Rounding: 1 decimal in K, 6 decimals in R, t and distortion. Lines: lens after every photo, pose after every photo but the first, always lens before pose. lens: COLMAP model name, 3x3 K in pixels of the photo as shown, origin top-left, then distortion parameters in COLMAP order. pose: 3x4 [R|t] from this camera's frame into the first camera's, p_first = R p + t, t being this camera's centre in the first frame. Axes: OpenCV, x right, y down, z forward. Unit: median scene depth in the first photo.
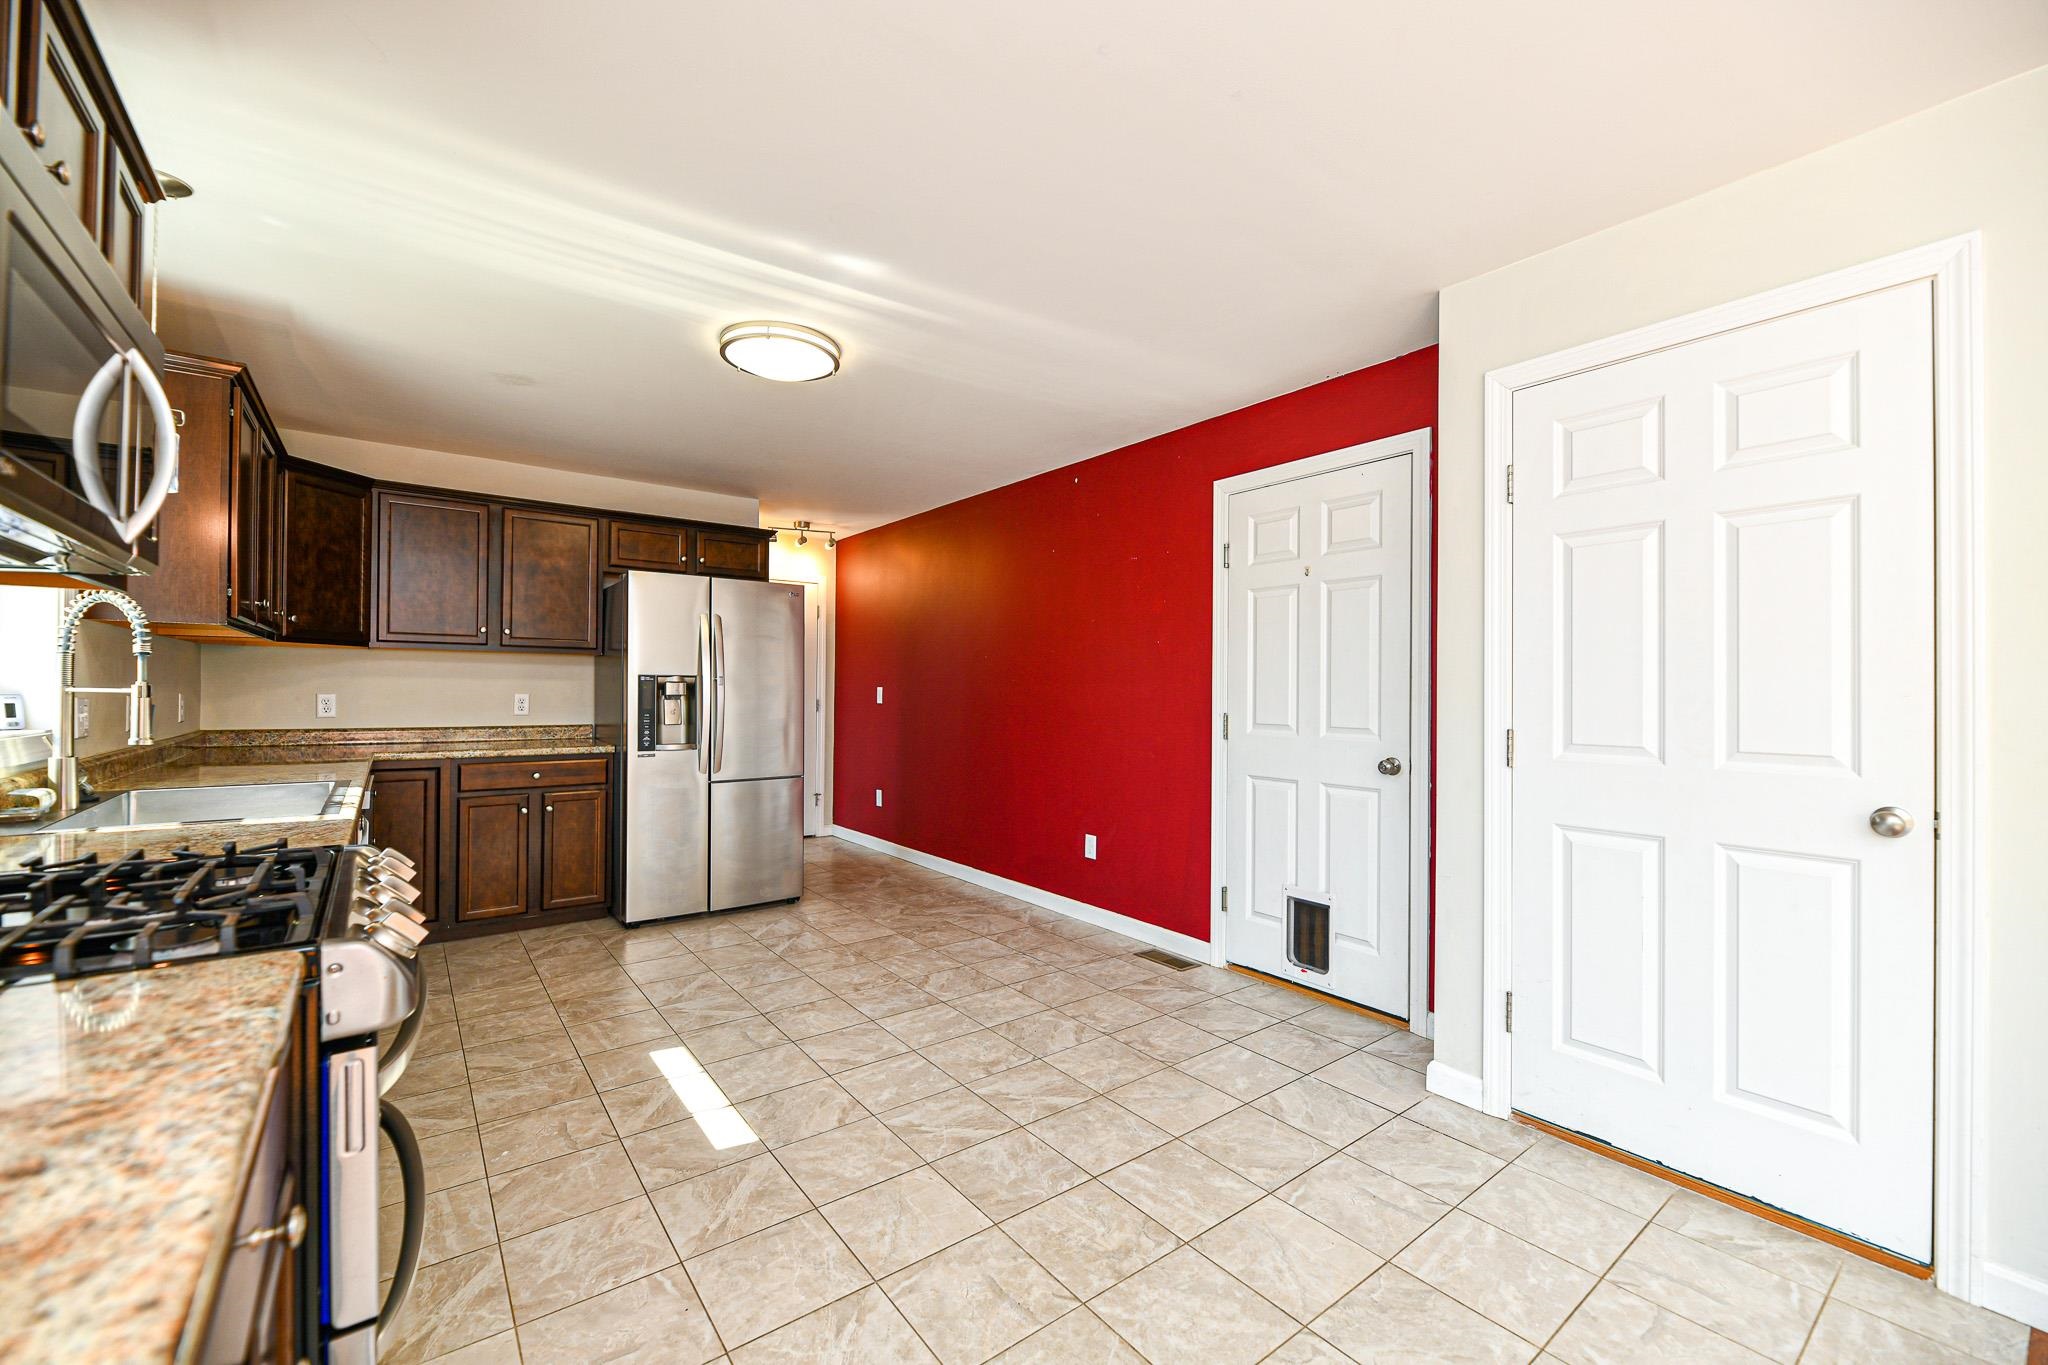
lens RADIAL K [[826.0, 0, 993.8], [0, 826.0, 679.3], [0, 0, 1]] dist [0.001366, -0.003843]
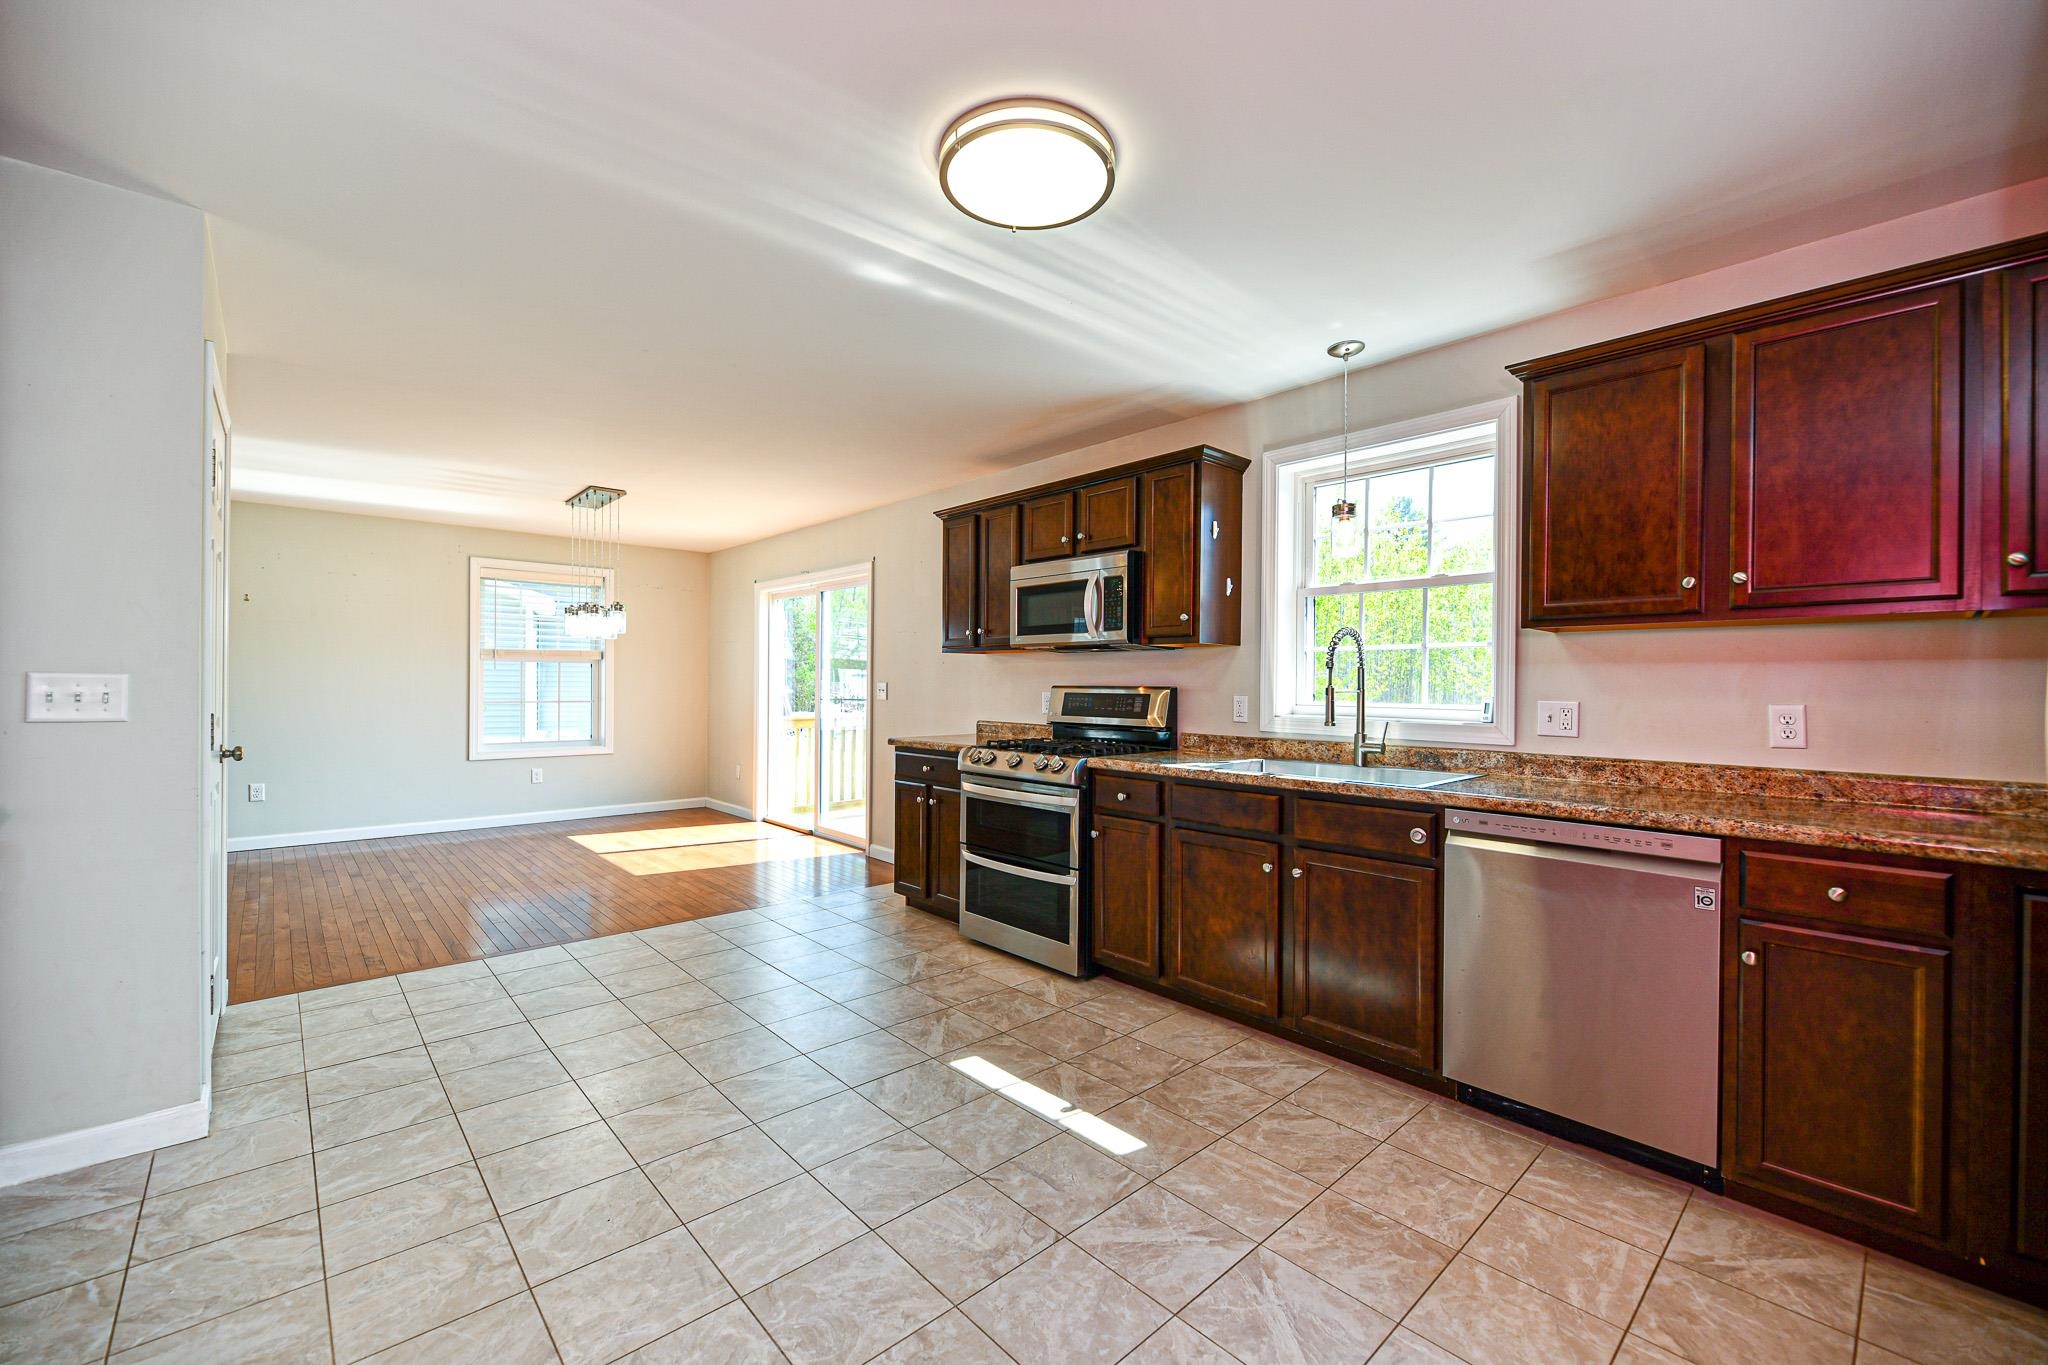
lens RADIAL K [[826.0, 0, 1055.1], [0, 826.0, 693.6], [0, 0, 1]] dist [0.001366, -0.003843]
pose [[-0.987523, -0.011260, -0.157070, -0.169068], [-0.011120, 0.999937, -0.001768, 0.012569], [0.157080, 0.000001, -0.987586, 1.525889]]
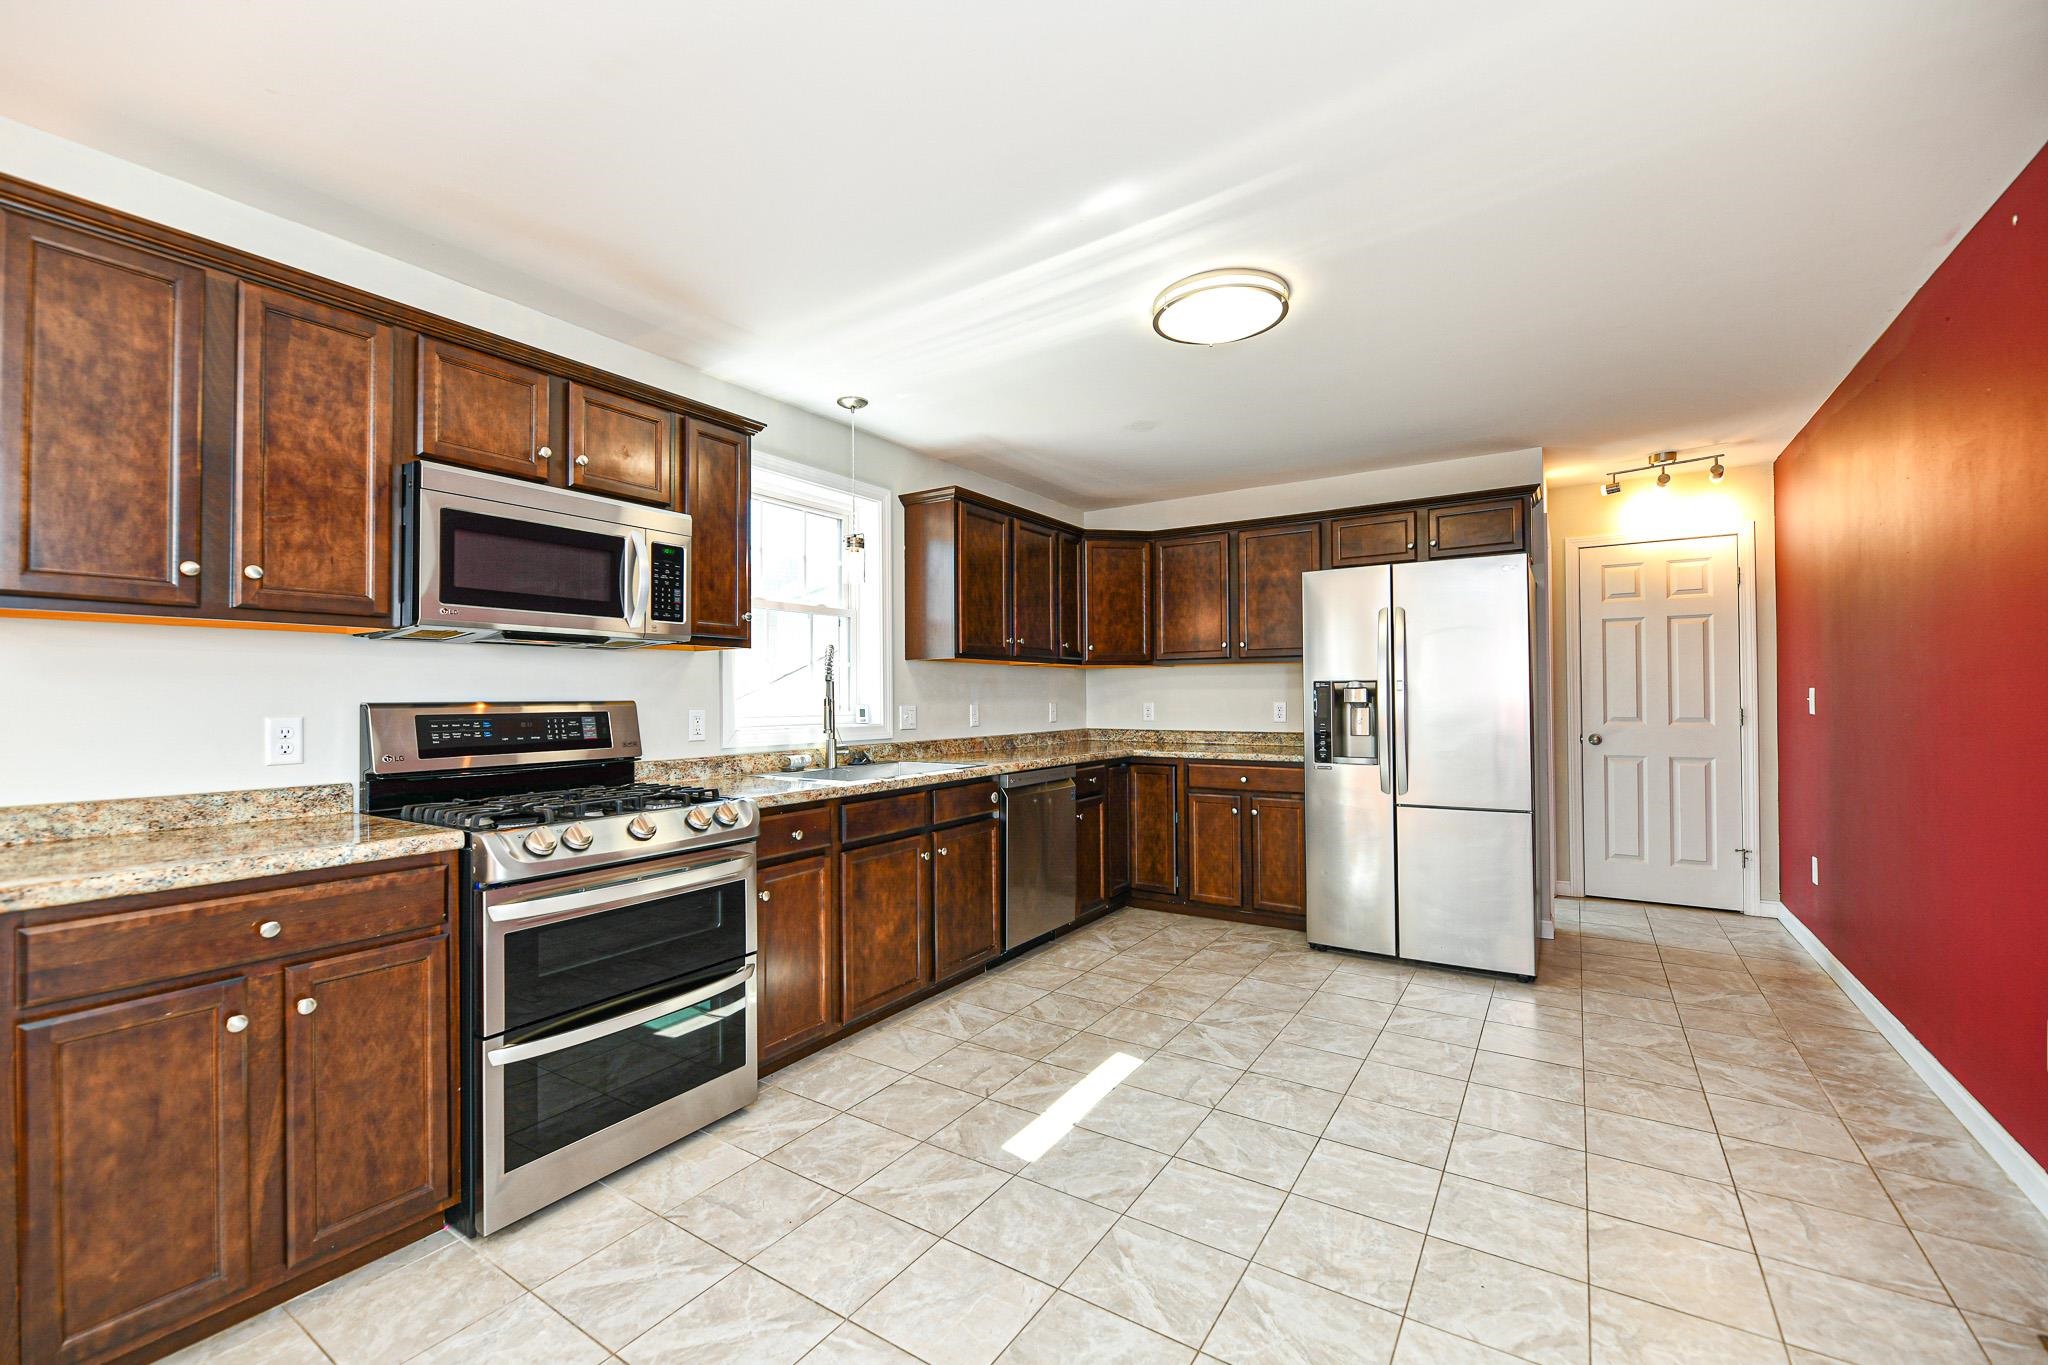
lens RADIAL K [[826.0, 0, 1000.3], [0, 826.0, 693.7], [0, 0, 1]] dist [0.001366, -0.003843]
pose [[0.344821, -0.011127, -0.938602, 0.435605], [0.023337, 0.999722, -0.003278, 0.003148], [0.938378, -0.020774, 0.344985, 0.443932]]
